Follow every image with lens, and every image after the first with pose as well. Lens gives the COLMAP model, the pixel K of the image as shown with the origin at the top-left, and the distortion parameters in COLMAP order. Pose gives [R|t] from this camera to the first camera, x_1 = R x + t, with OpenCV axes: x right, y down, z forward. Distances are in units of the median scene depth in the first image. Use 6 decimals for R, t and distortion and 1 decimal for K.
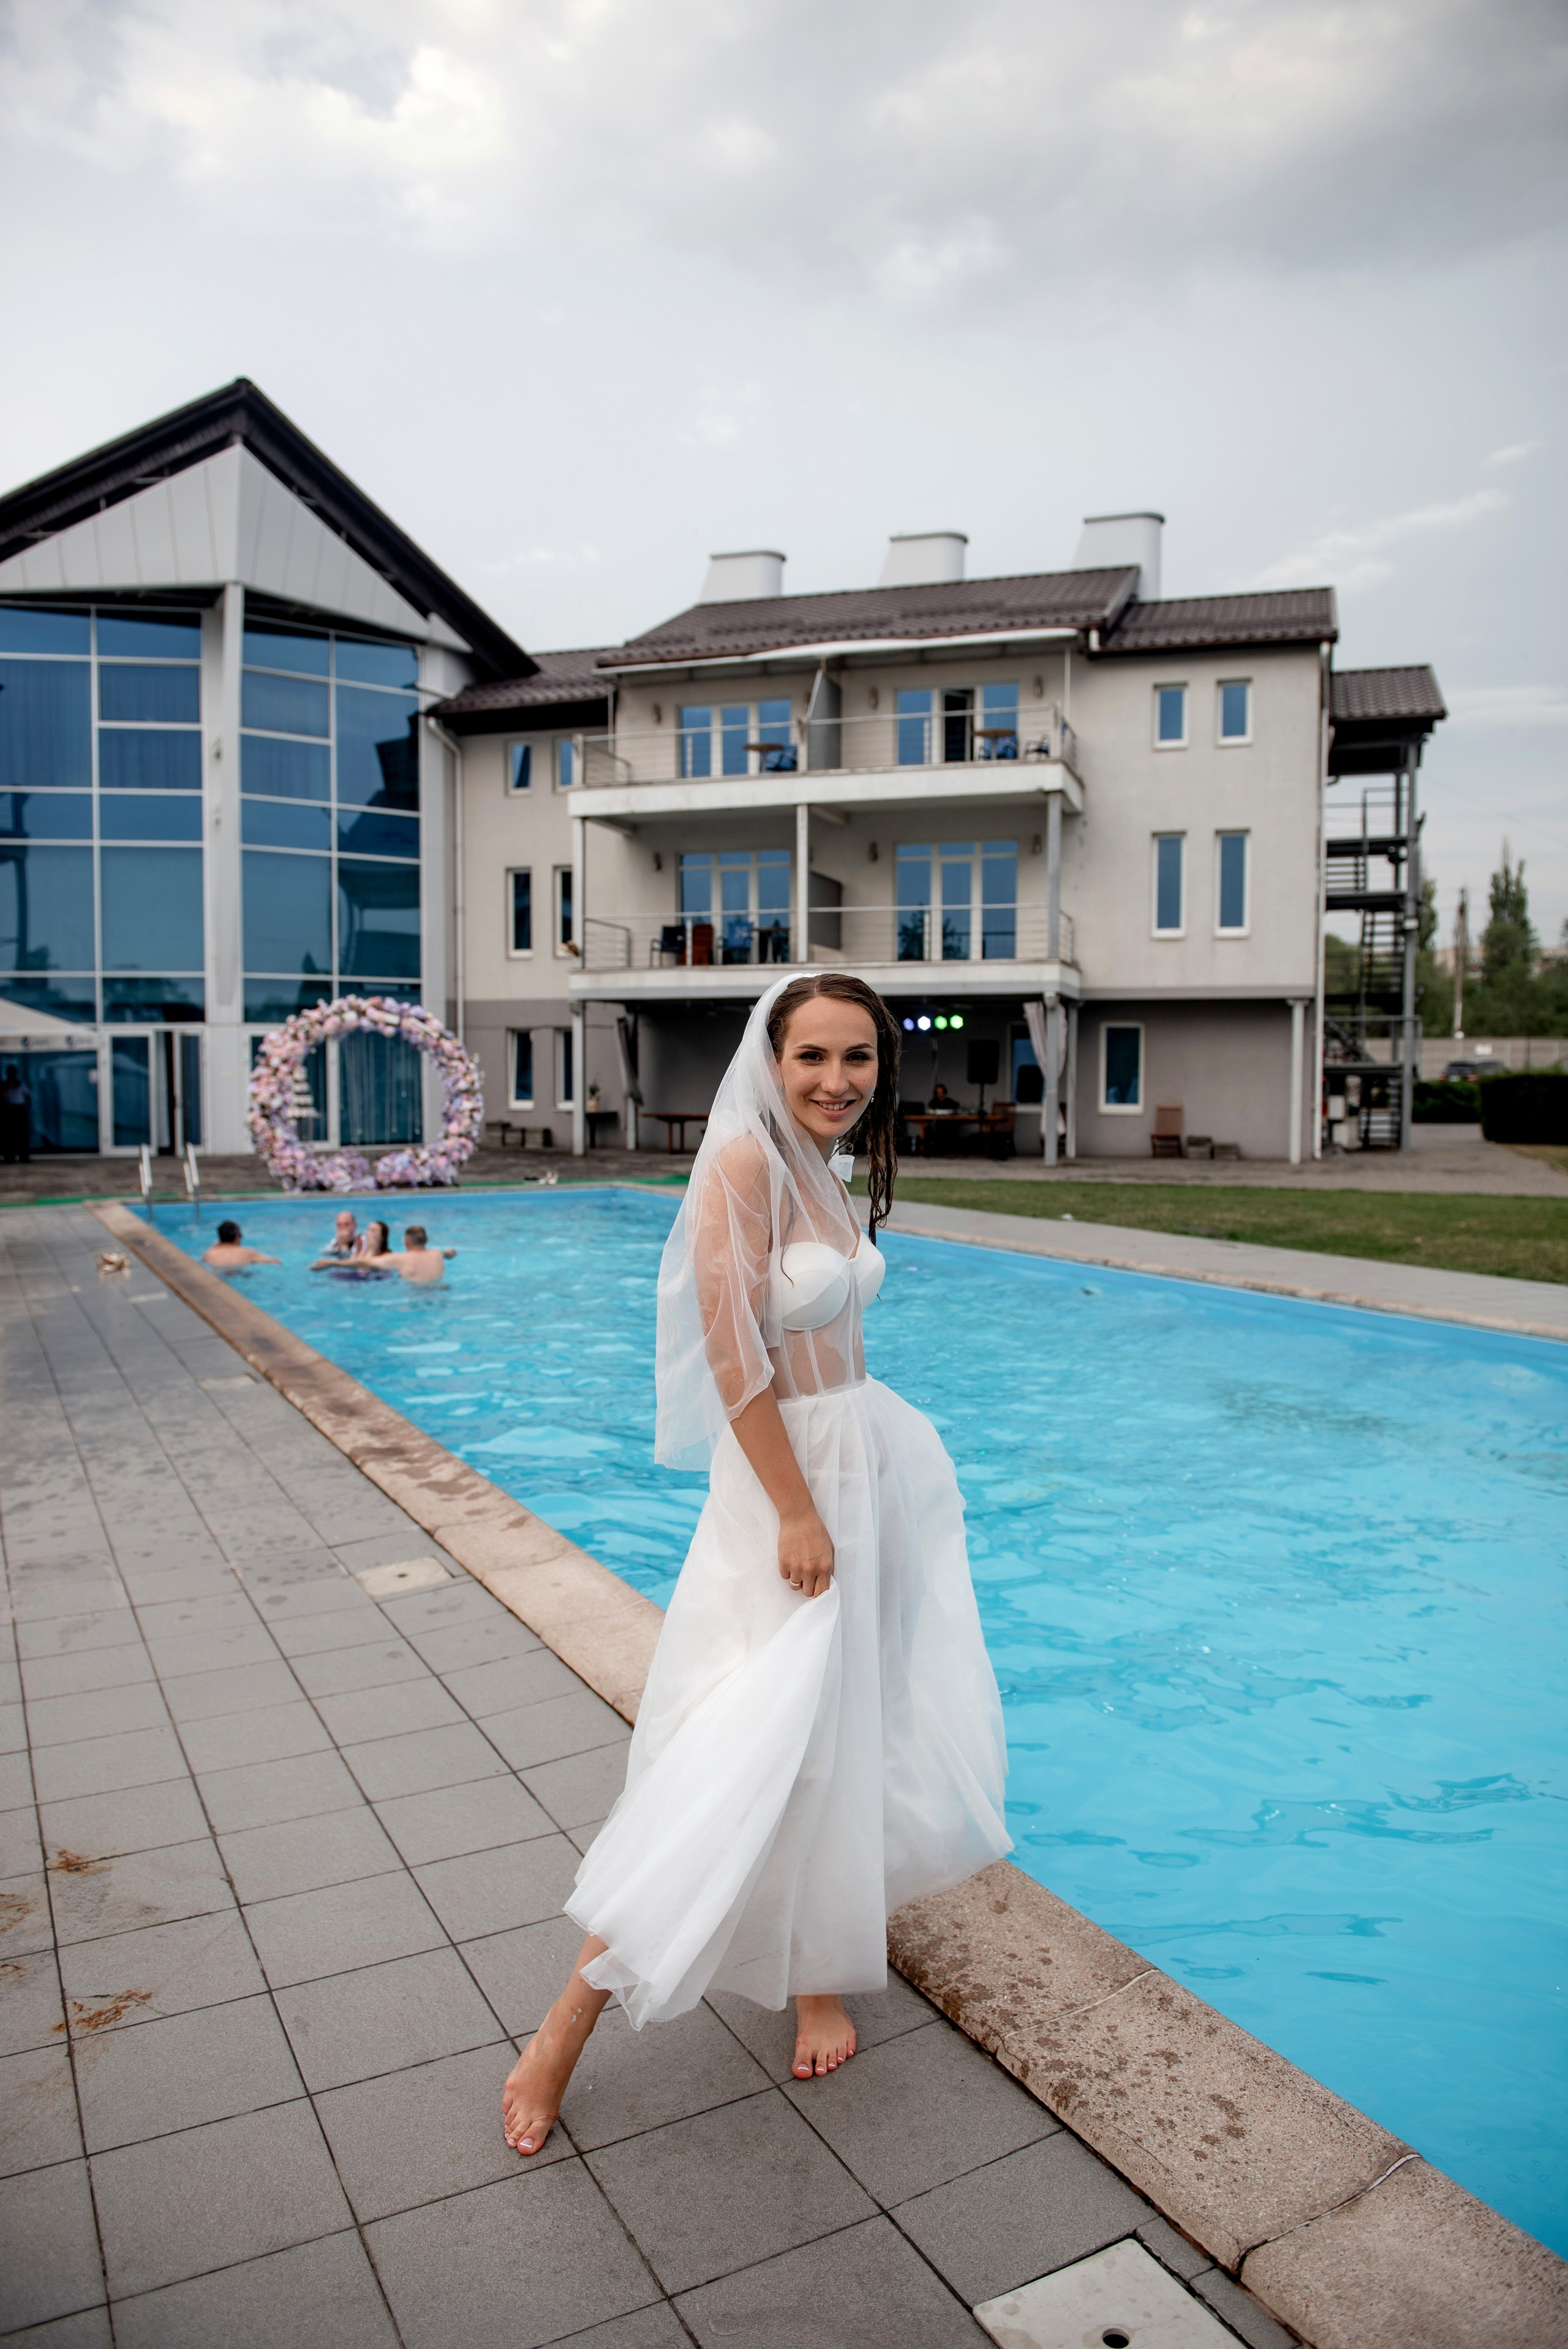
lens RADIAL K [[1651.8, 0, 790.9], [0, 1651.8, 1177.3], [0, 0, 1]] dist [-0.037930, -0.006073]
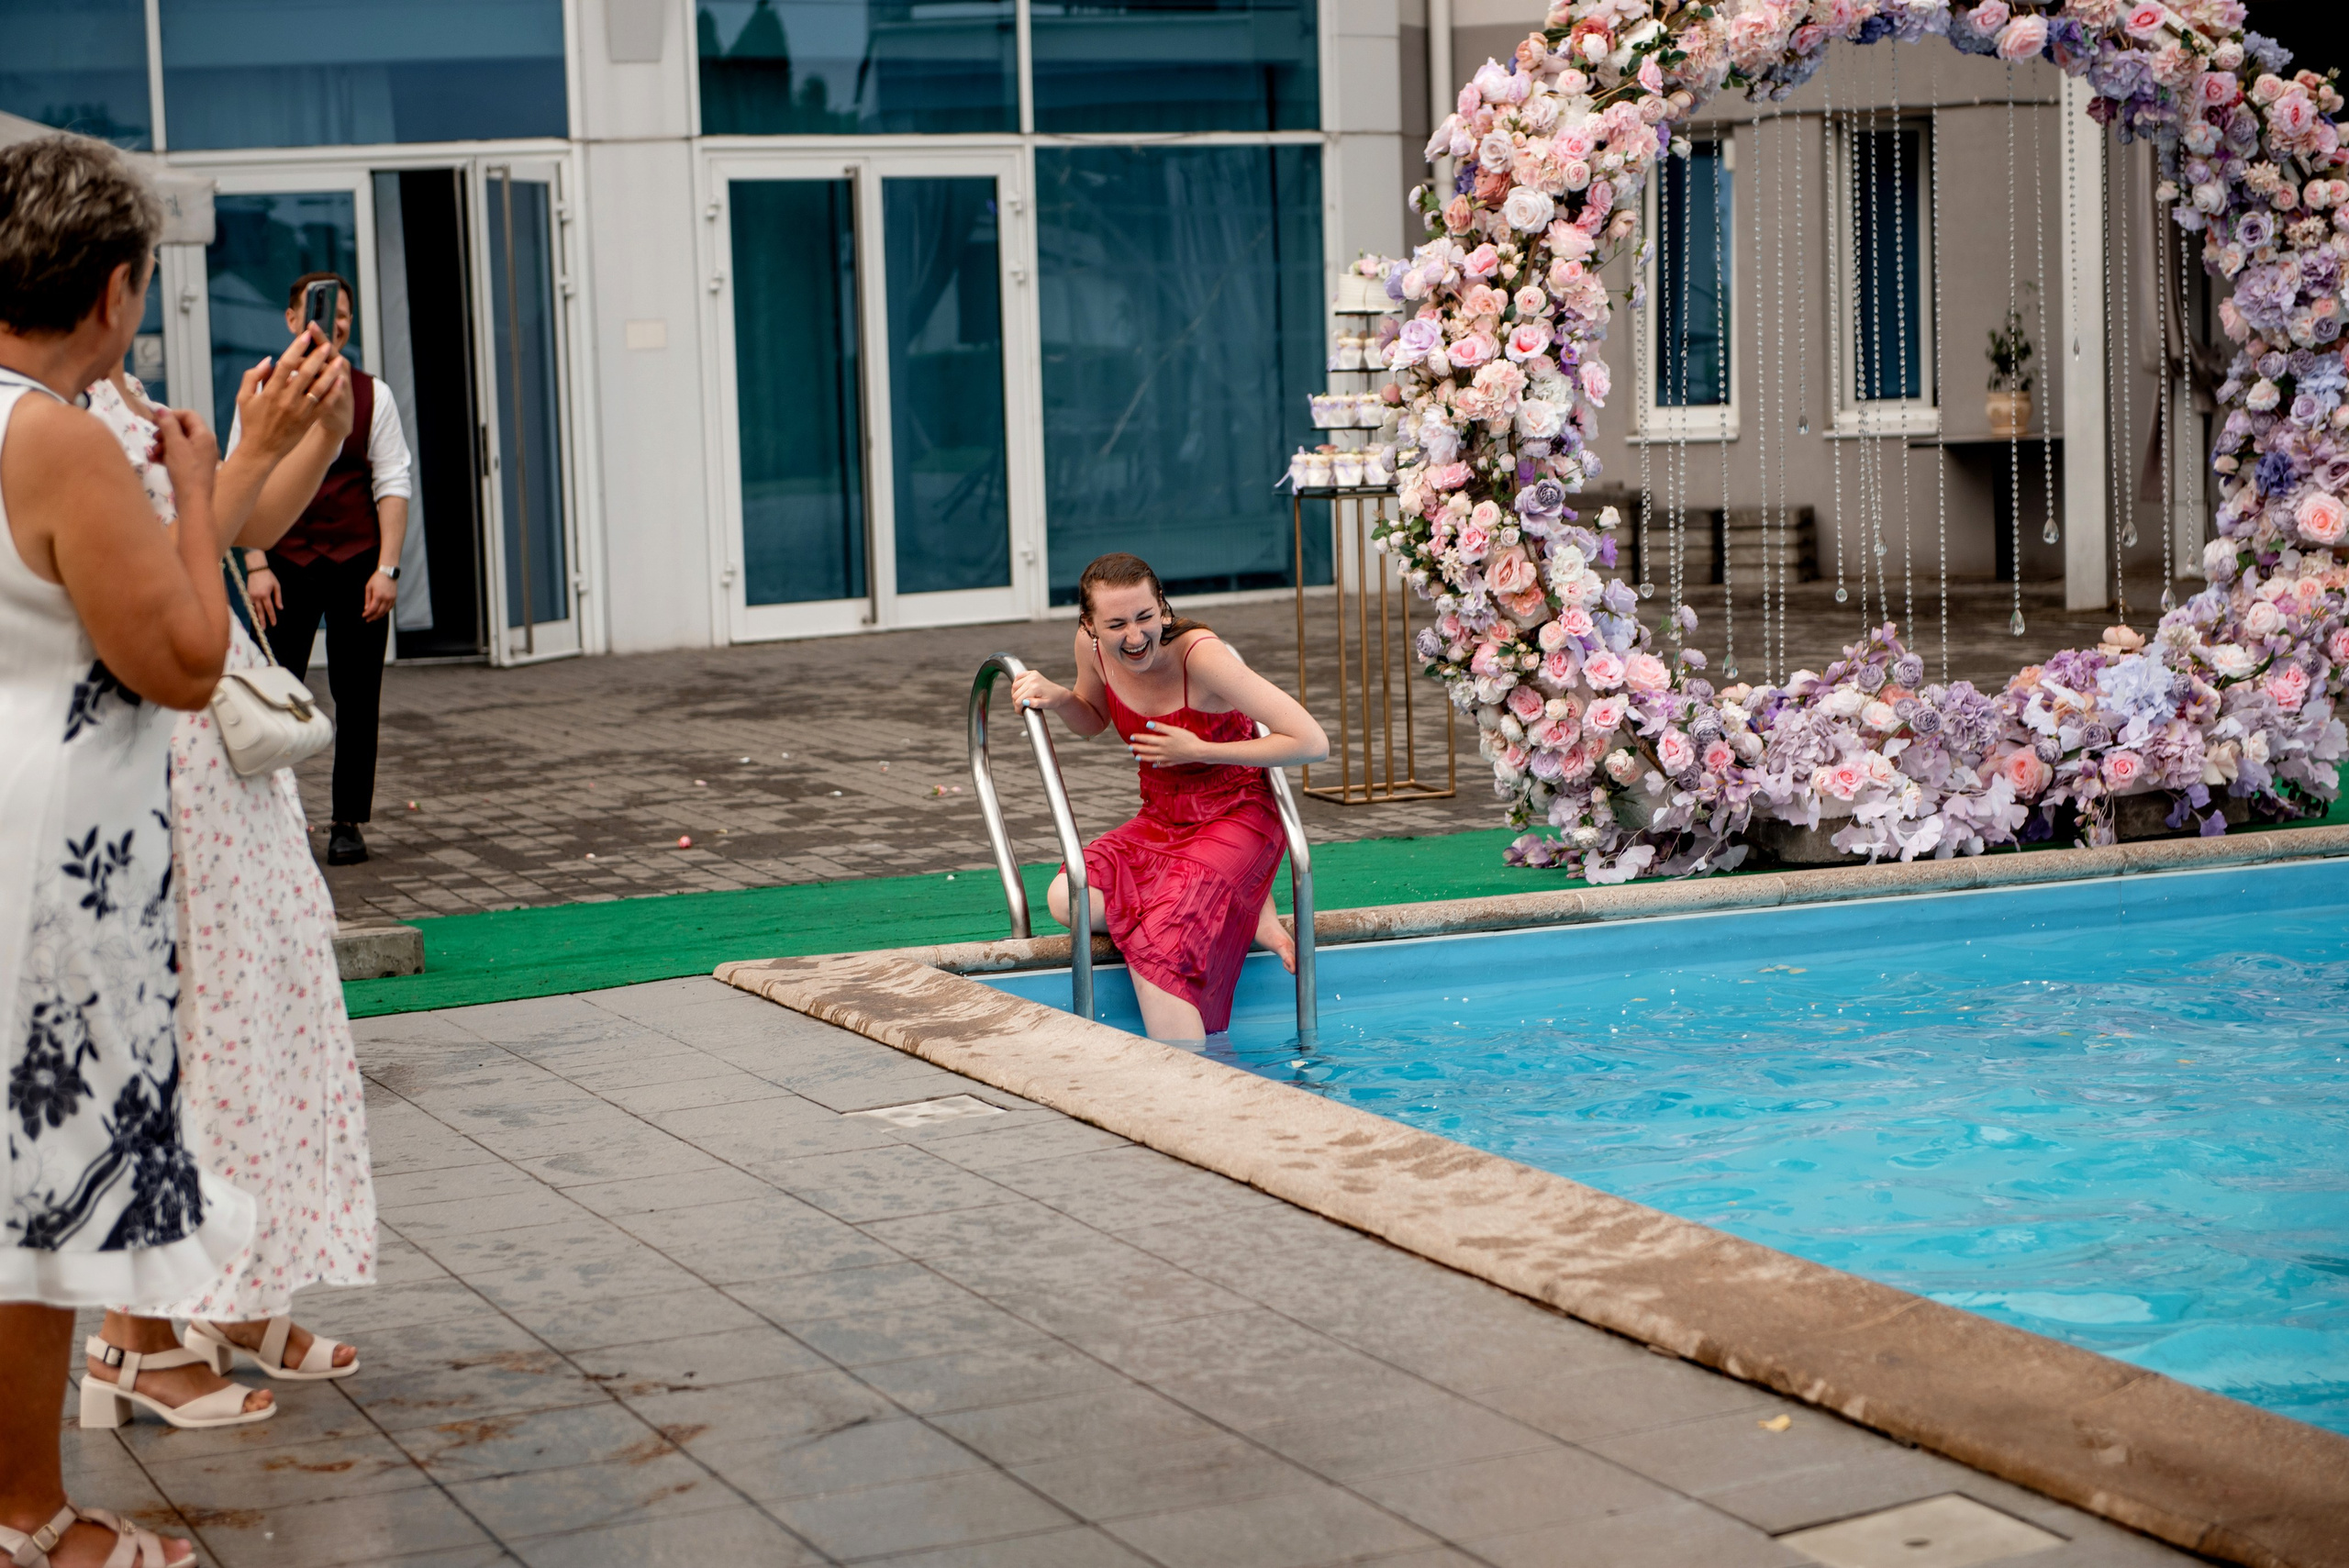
lens RADIAL K [[4772.7, 0, 1173.9], [0, 4772.7, 782.9], [0, 0, 1]] dist [0.047449, 0.000000]
pose [[0.995040, -0.028834, -0.095202, -0.225123], [0.031670, 0.999094, 0.028413, -0.014327], [0.094297, -0.031287, 0.995052, 0.317598]]
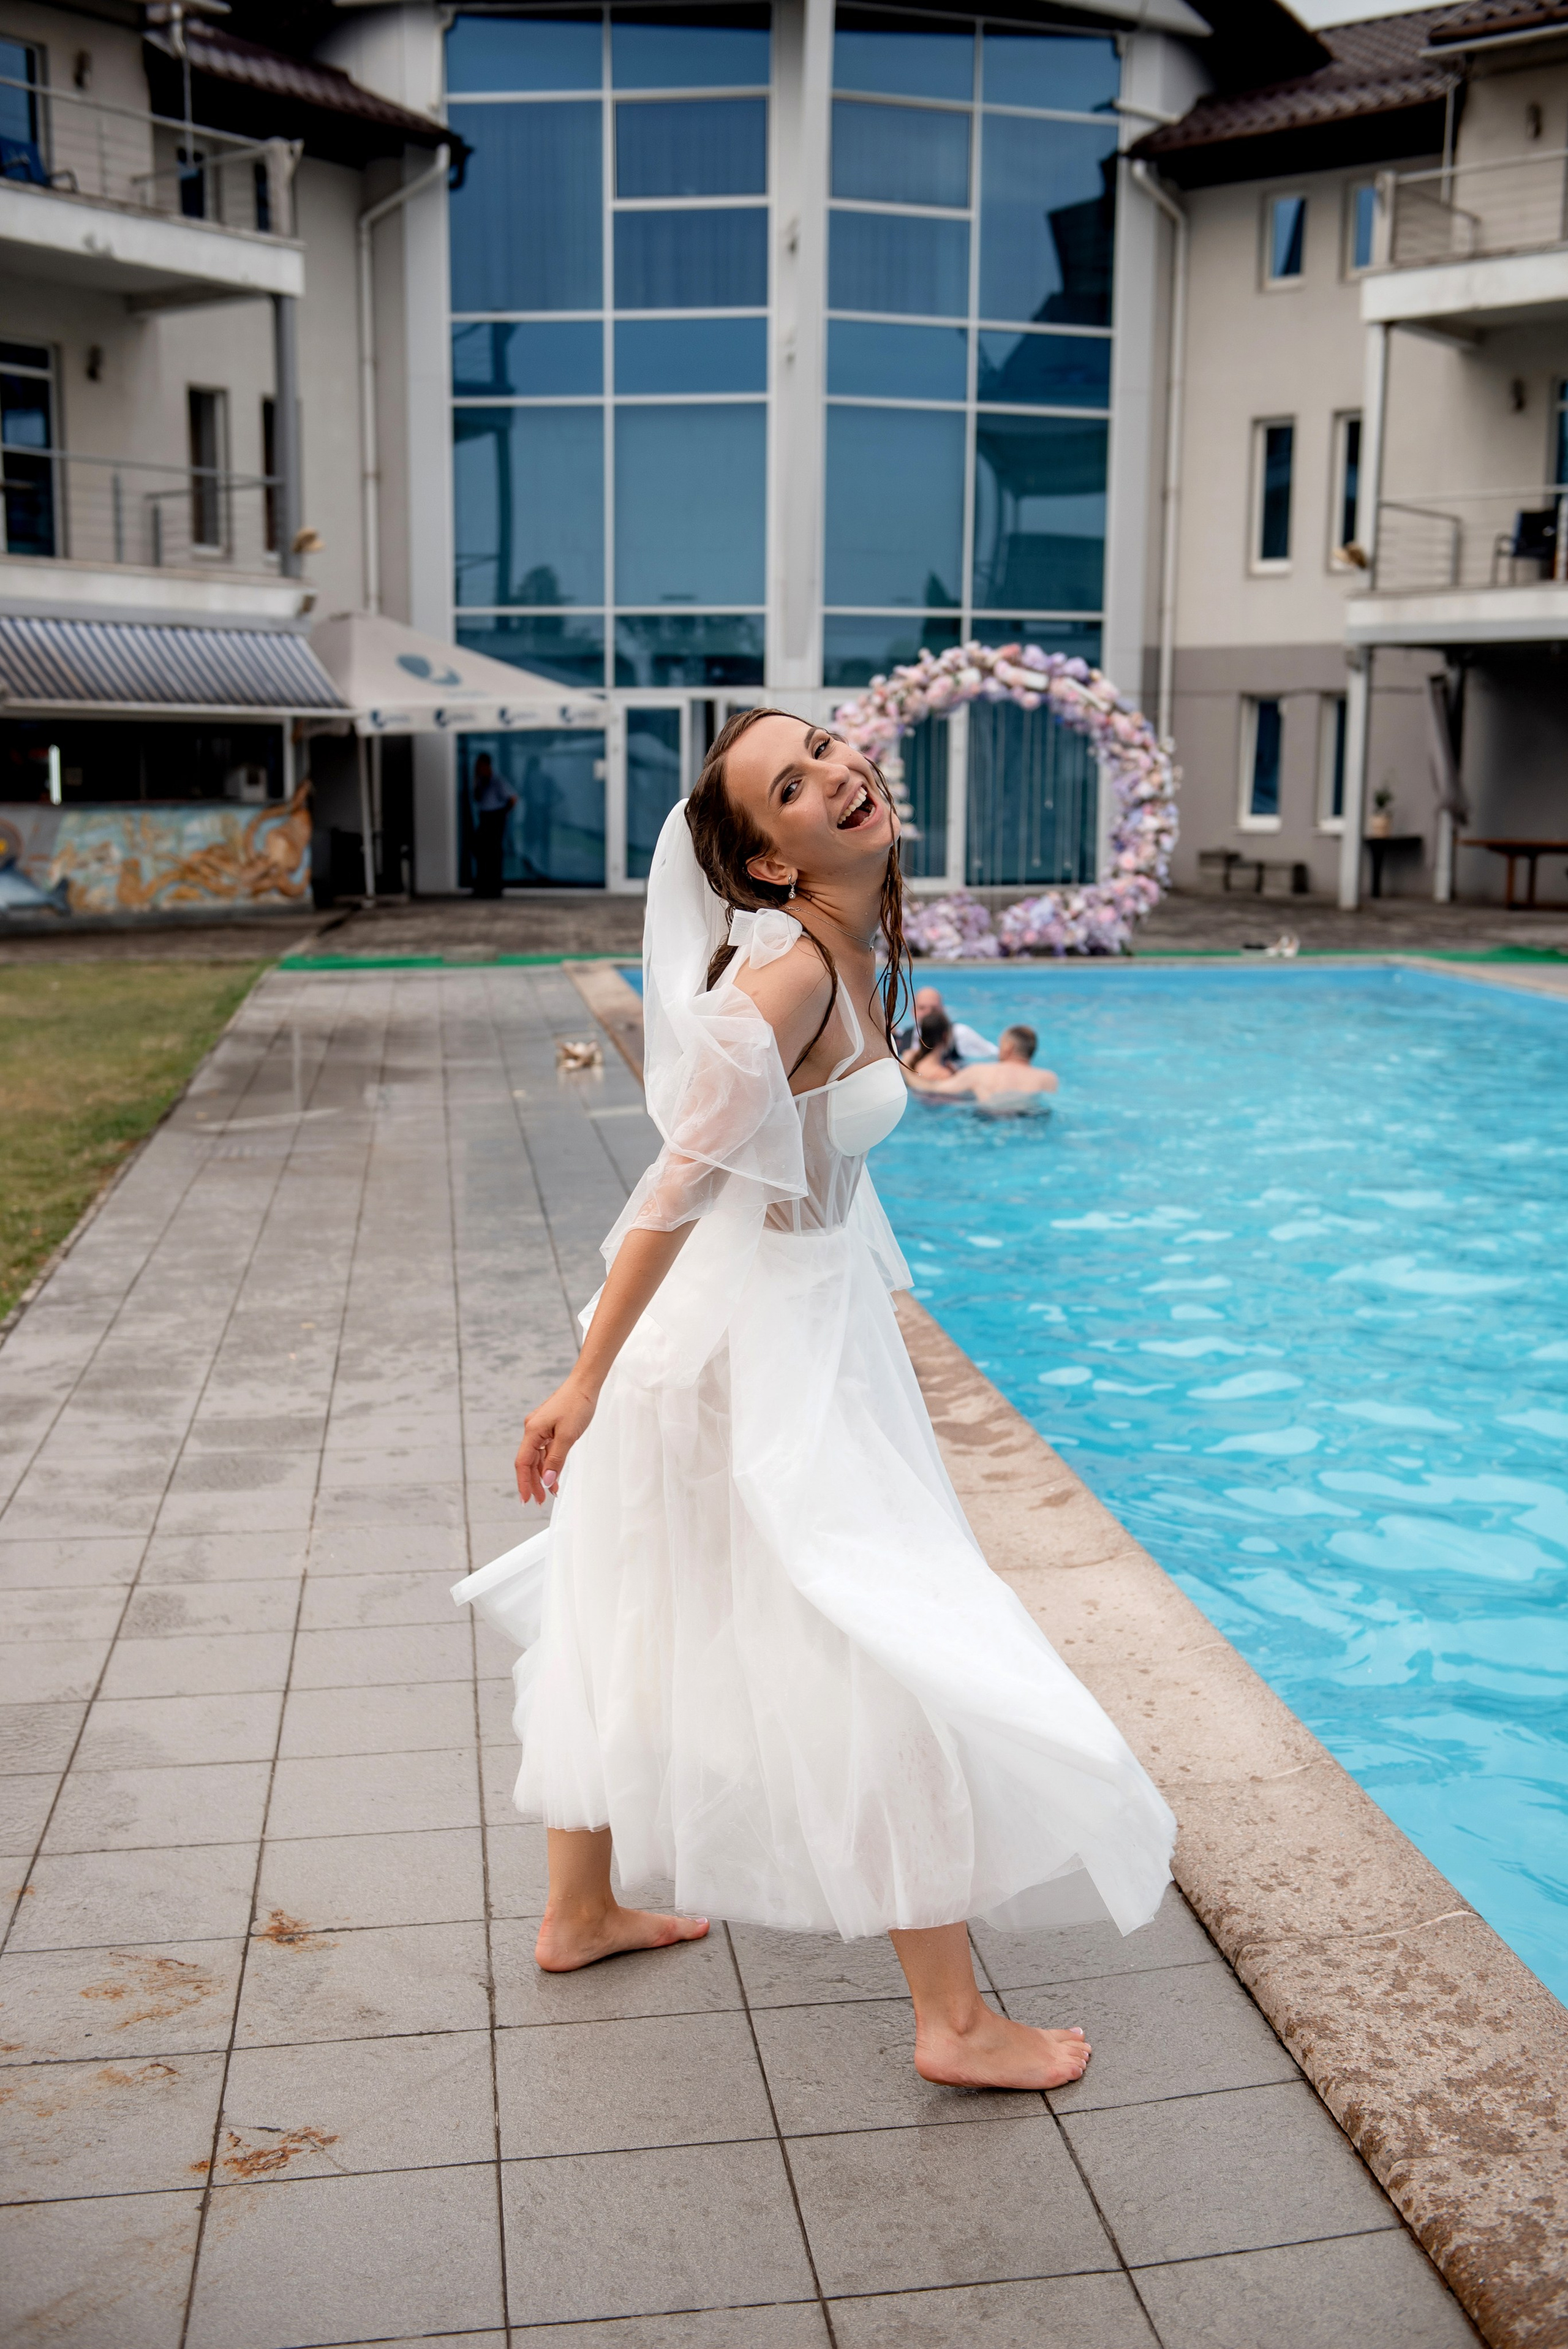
lens RADIAL K [[2694.3, 0, 784.6], [0, 2694.3, 1173.9], [0, 0, 1]] dist [0.096993, 0.000000]
pose [[0.941193, 0.057017, -0.333022, 0.013477], [-0.028408, 0.995522, 0.090157, -0.000527], [0.336672, -0.075395, 0.938599, 0.002242]]
